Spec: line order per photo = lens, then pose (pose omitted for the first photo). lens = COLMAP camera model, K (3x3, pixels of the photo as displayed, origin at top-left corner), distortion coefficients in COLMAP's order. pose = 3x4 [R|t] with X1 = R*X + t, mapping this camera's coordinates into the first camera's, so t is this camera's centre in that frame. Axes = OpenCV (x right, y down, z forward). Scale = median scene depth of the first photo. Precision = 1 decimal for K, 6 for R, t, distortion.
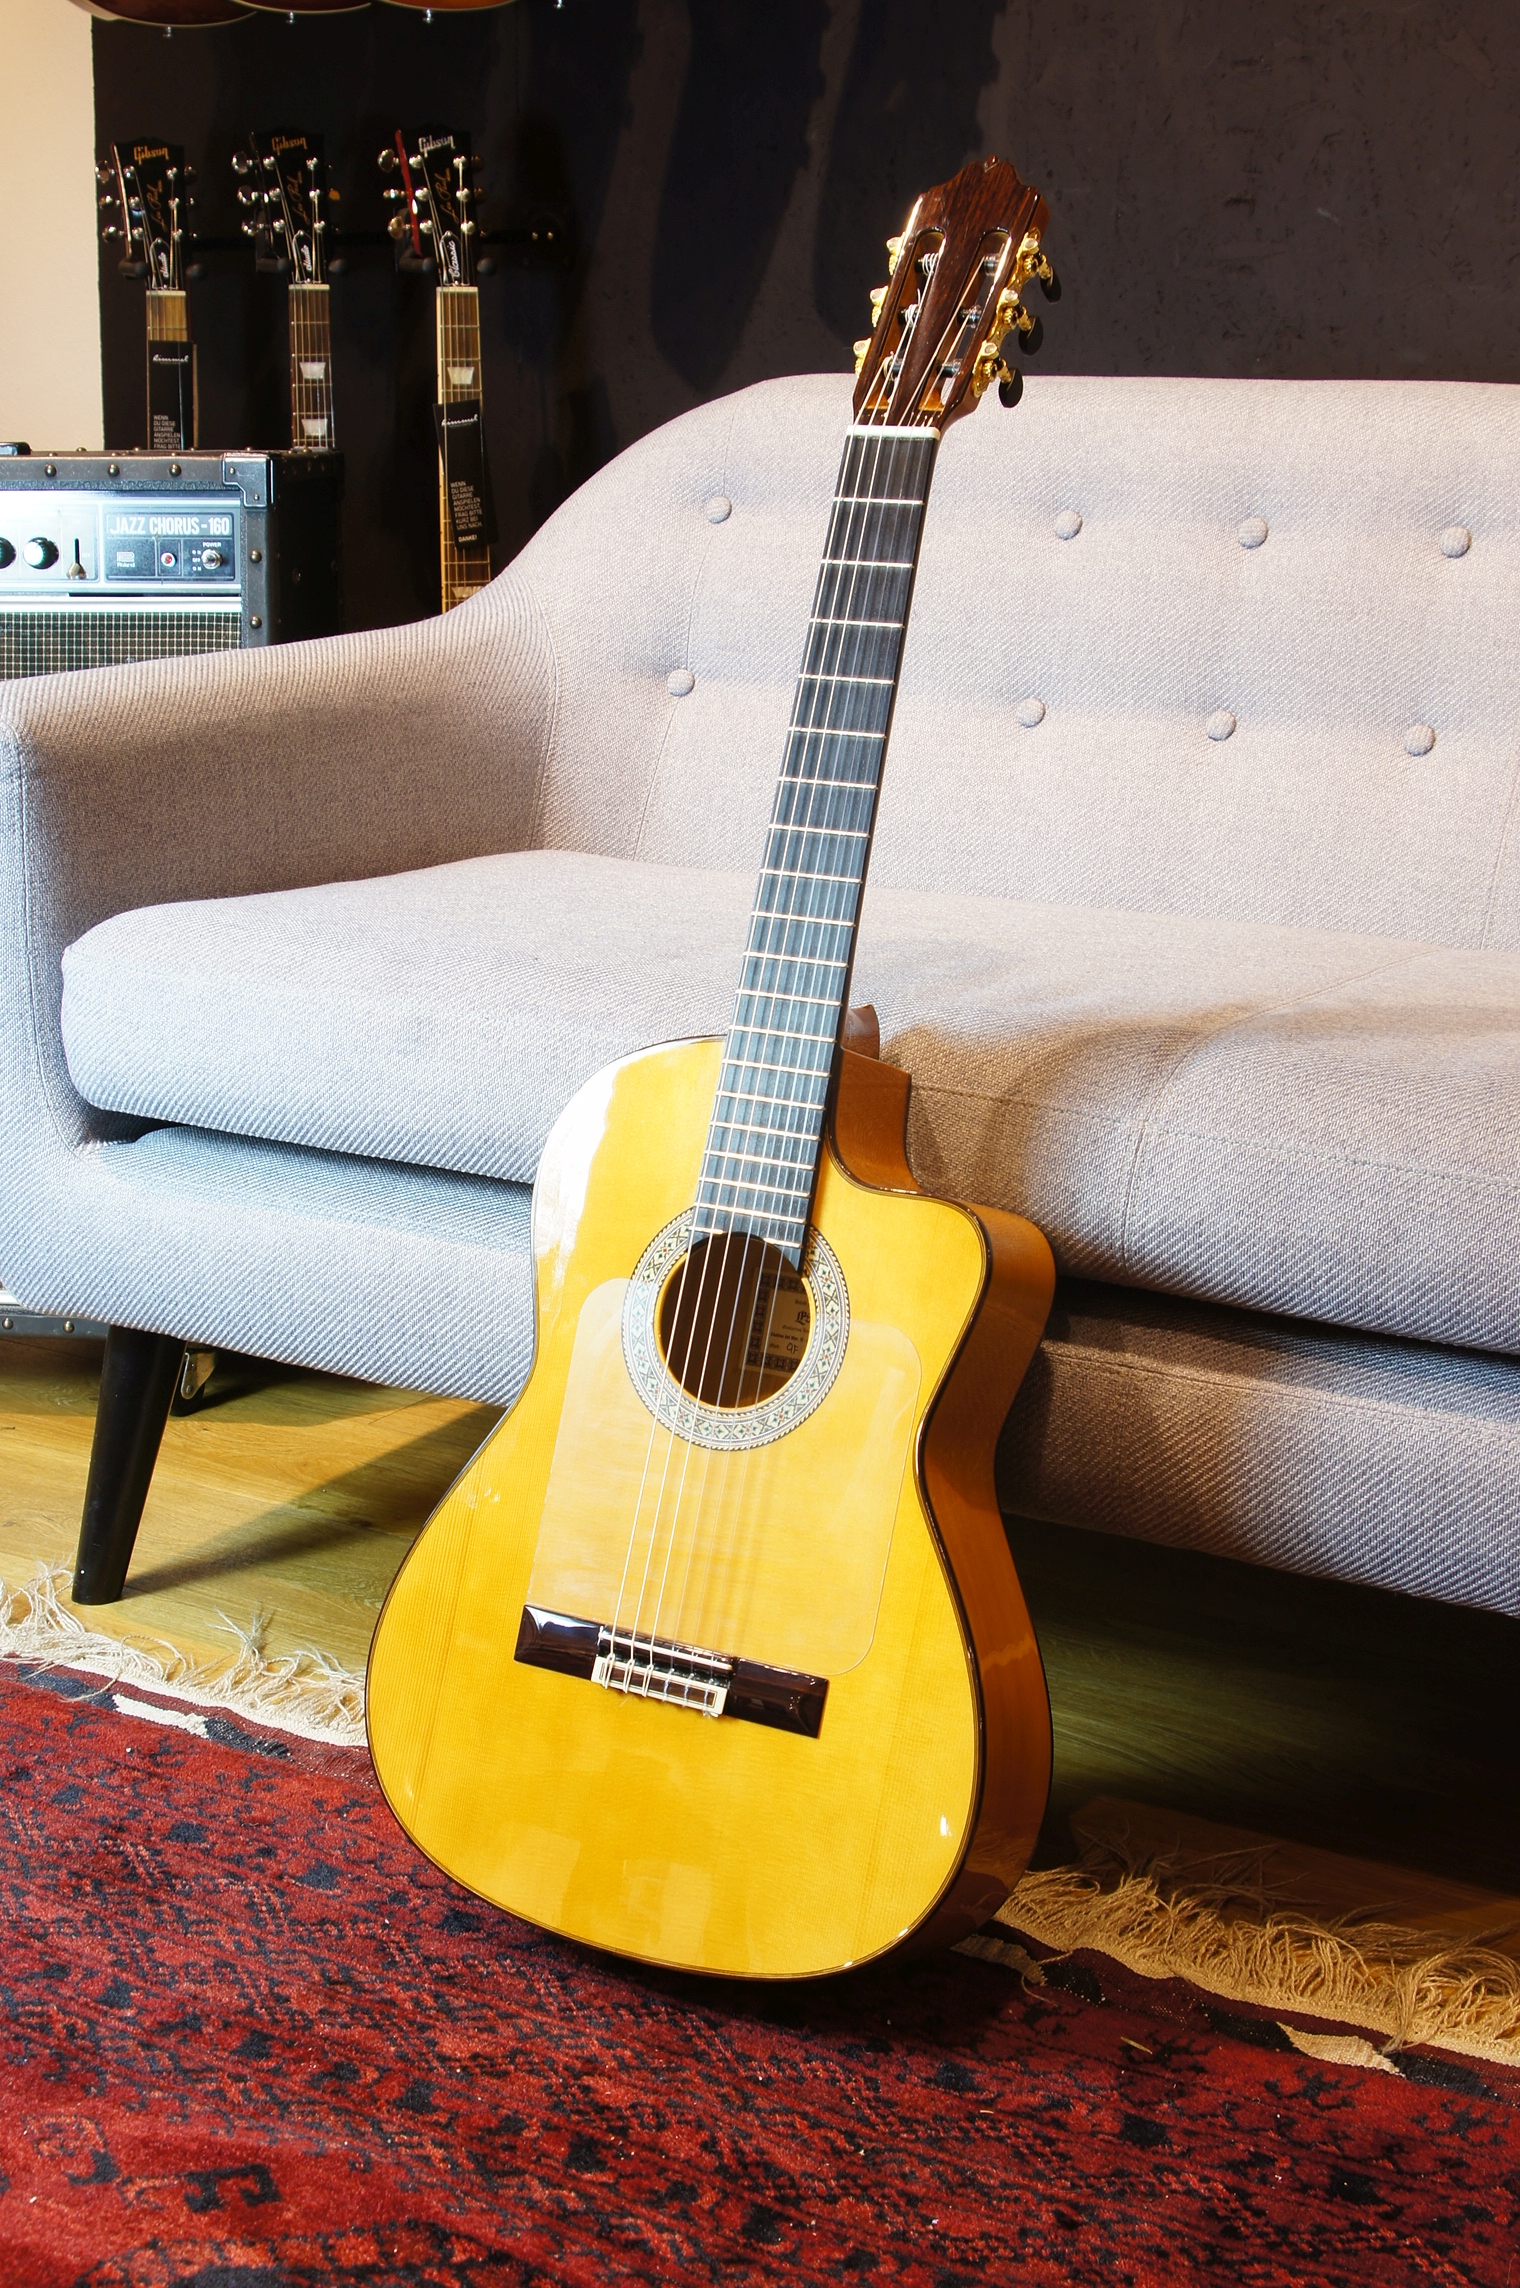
lens RADIAL K [[3011.4, 0, 760.0], [0, 3011.4, 1144.0], [0, 0, 1]] dist [-0.136837, 0.114324]
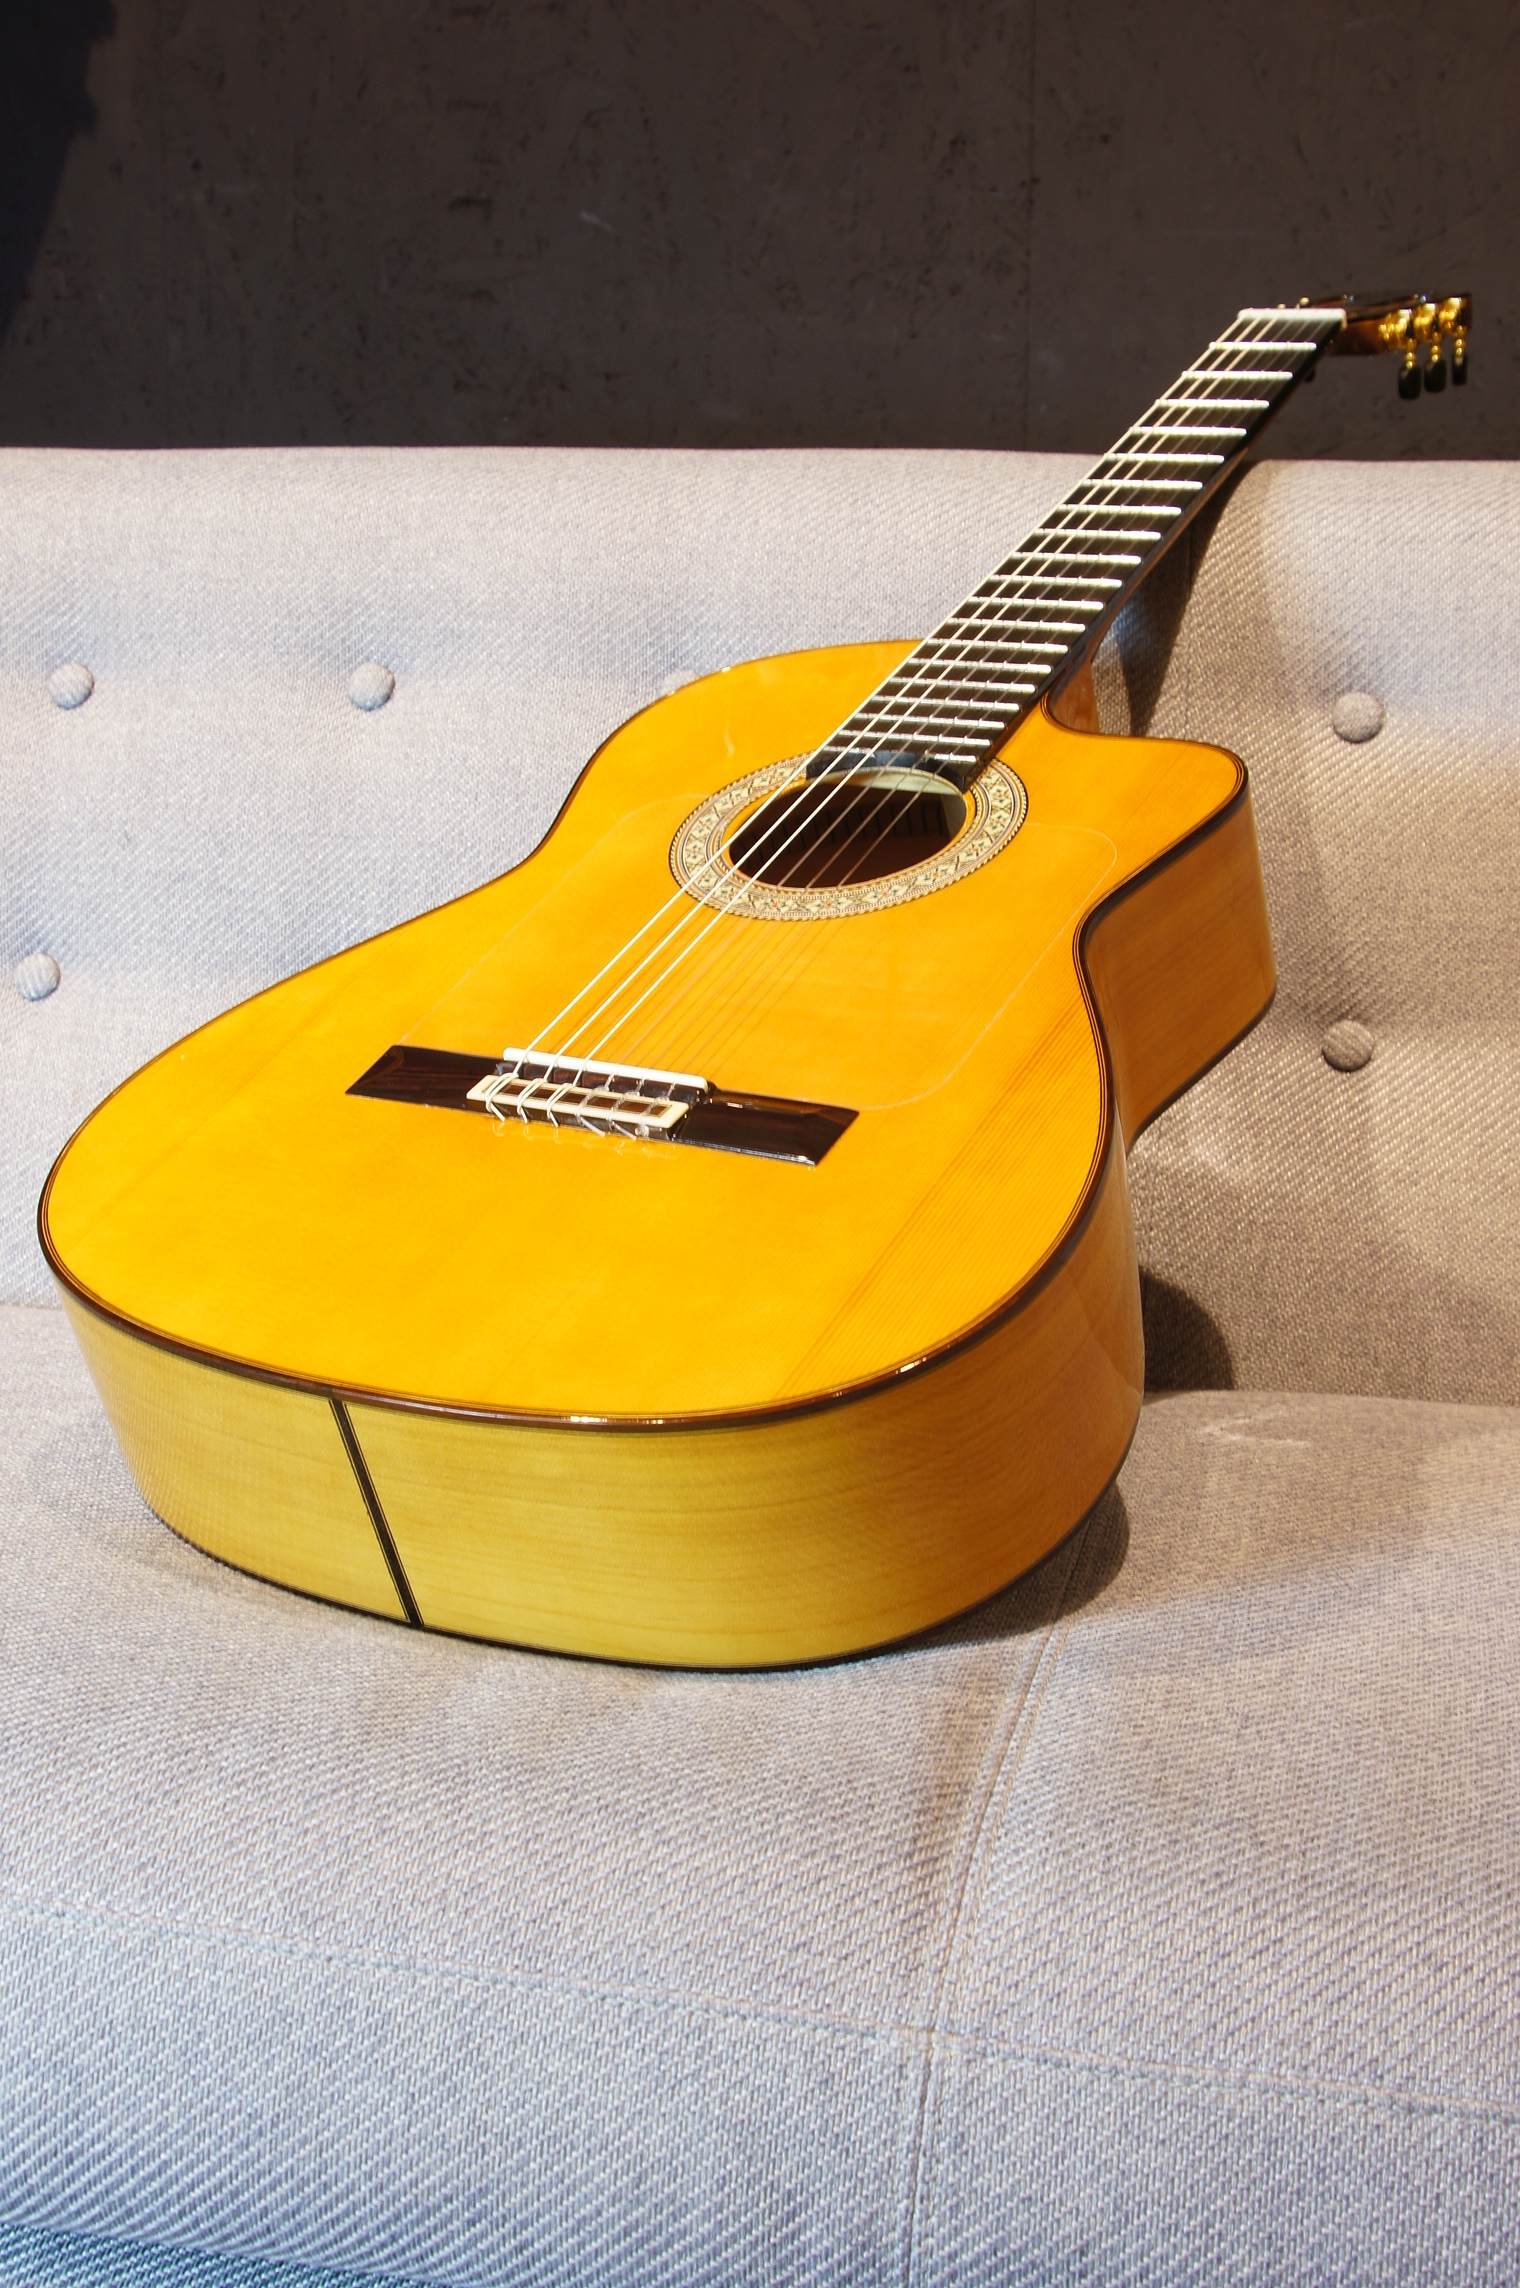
lens RADIAL K [[3011.4, 0, 760.0], [0, 3011.4, 1144.0], [0, 0, 1]] dist [-0.136837, 0.114324]
pose [[0.945282, -0.072709, 0.318050, -0.025103], [0.079084, 0.996842, -0.007160, -0.100121], [-0.316525, 0.031921, 0.948047, 0.382523]]
